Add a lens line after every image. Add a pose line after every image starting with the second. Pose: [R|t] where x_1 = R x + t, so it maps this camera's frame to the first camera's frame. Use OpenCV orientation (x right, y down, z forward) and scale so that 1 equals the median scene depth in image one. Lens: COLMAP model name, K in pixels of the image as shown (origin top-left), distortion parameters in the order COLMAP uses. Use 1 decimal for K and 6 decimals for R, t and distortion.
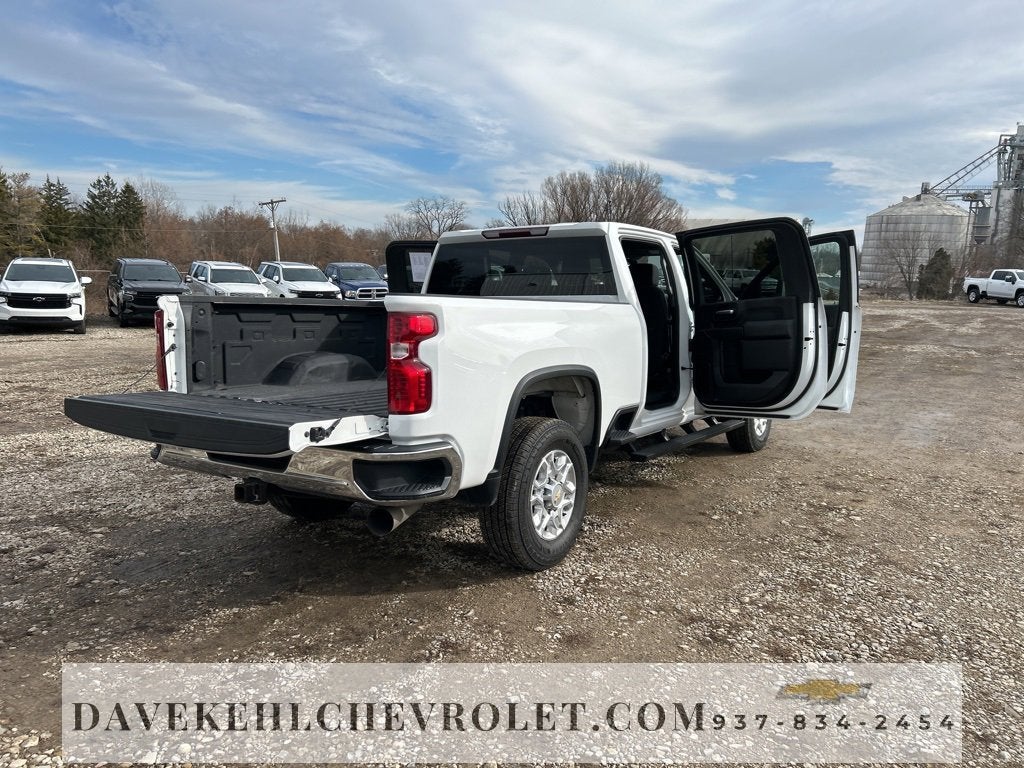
lens RADIAL K [[764.8, 0, 507.4], [0, 764.8, 390.4], [0, 0, 1]] dist [0.056600, -0.056108]
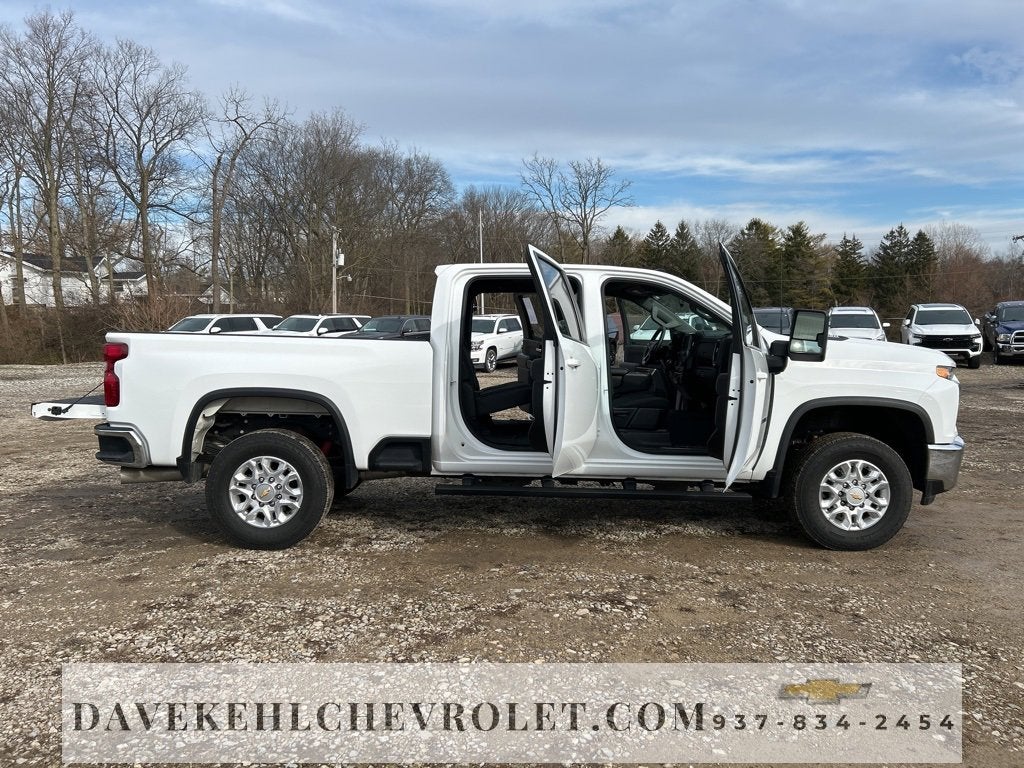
lens RADIAL K [[763.4, 0, 507.1], [0, 763.4, 379.4], [0, 0, 1]] dist [0.057034, -0.056246]
pose [[0.575417, 0.039270, -0.816917, 1.305438], [-0.100175, 0.994710, -0.022744, -0.056297], [0.811702, 0.094922, 0.576307, 0.587536]]
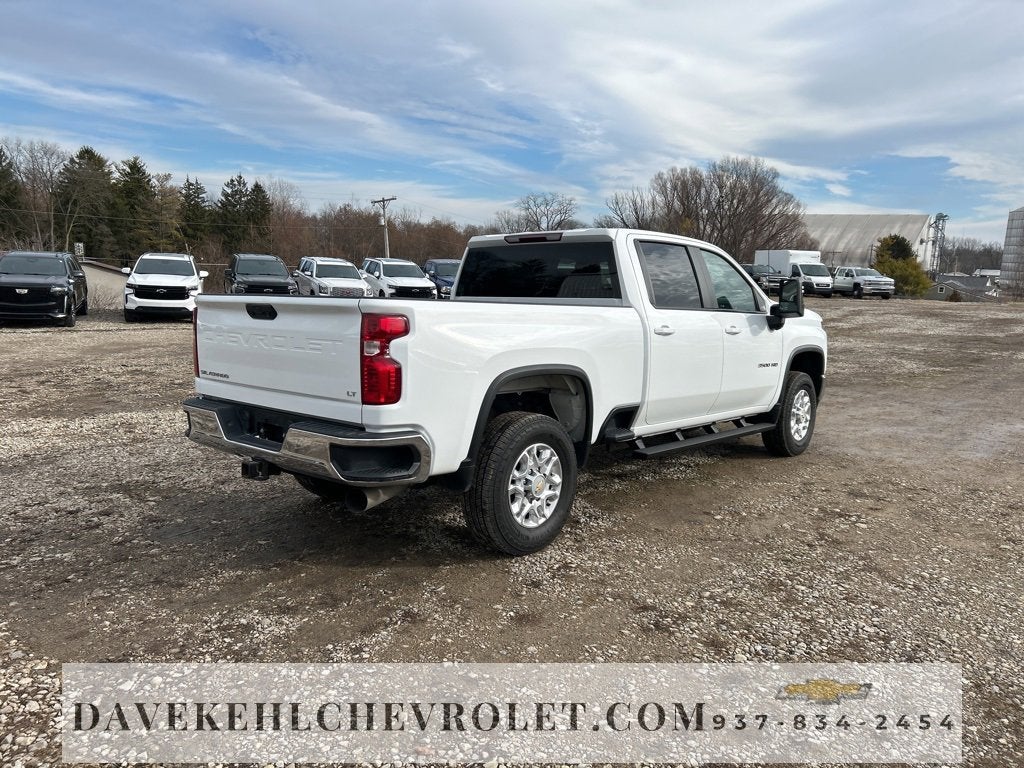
lens RADIAL K [[763.4, 0, 507.1], [0, 763.4, 379.4], [0, 0, 1]] dist [0.057034, -0.056246]
pose [[0.990205, 0.029213, -0.136530, 0.162705], [-0.030359, 0.999519, -0.006321, -0.003599], [0.136280, 0.010404, 0.990616, -0.062716]]
